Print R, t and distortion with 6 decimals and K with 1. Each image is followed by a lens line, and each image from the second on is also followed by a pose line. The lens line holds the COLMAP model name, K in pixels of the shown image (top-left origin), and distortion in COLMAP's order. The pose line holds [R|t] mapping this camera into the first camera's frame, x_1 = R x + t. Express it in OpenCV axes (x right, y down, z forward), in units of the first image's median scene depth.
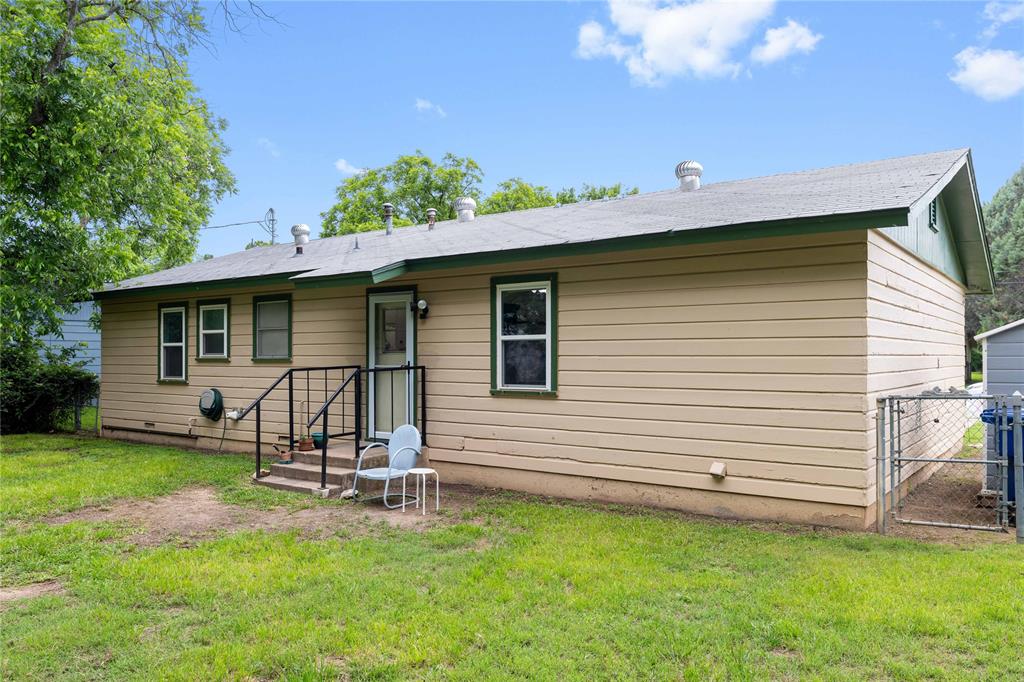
lens RADIAL K [[771.3, 0, 509.9], [0, 771.3, 351.0], [0, 0, 1]] dist [0.006509, -0.010195]
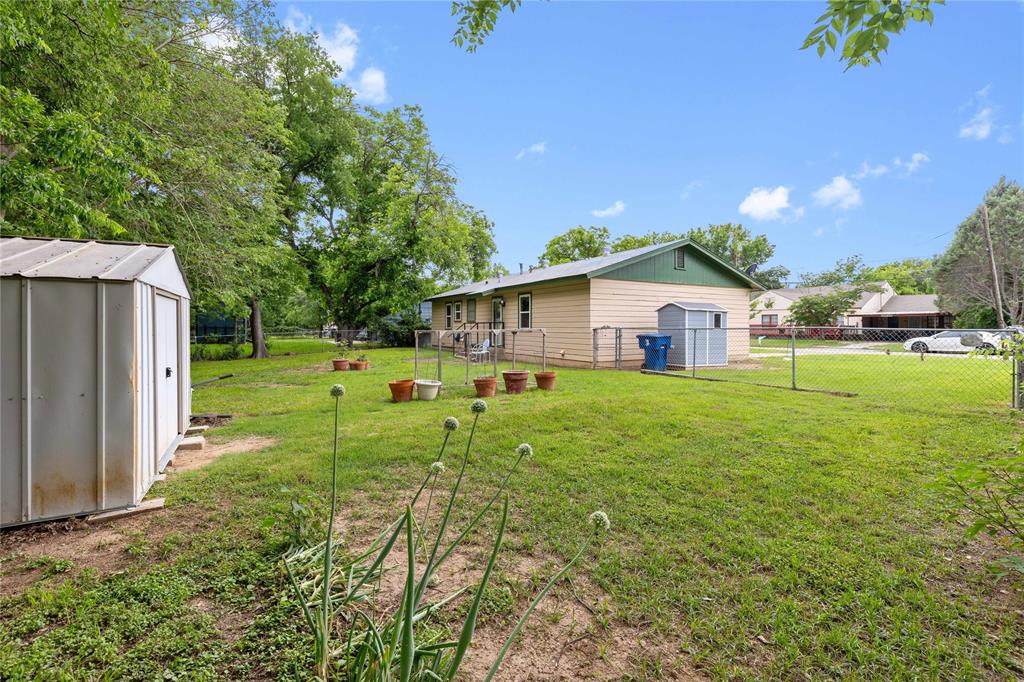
lens RADIAL K [[458.4, 0, 512.9], [0, 458.4, 332.2], [0, 0, 1]] dist [0.002533, -0.000196]
pose [[0.910824, 0.007419, -0.412728, 0.564036], [0.000816, 0.999804, 0.019773, 0.020344], [0.412794, -0.018347, 0.910640, -0.542284]]
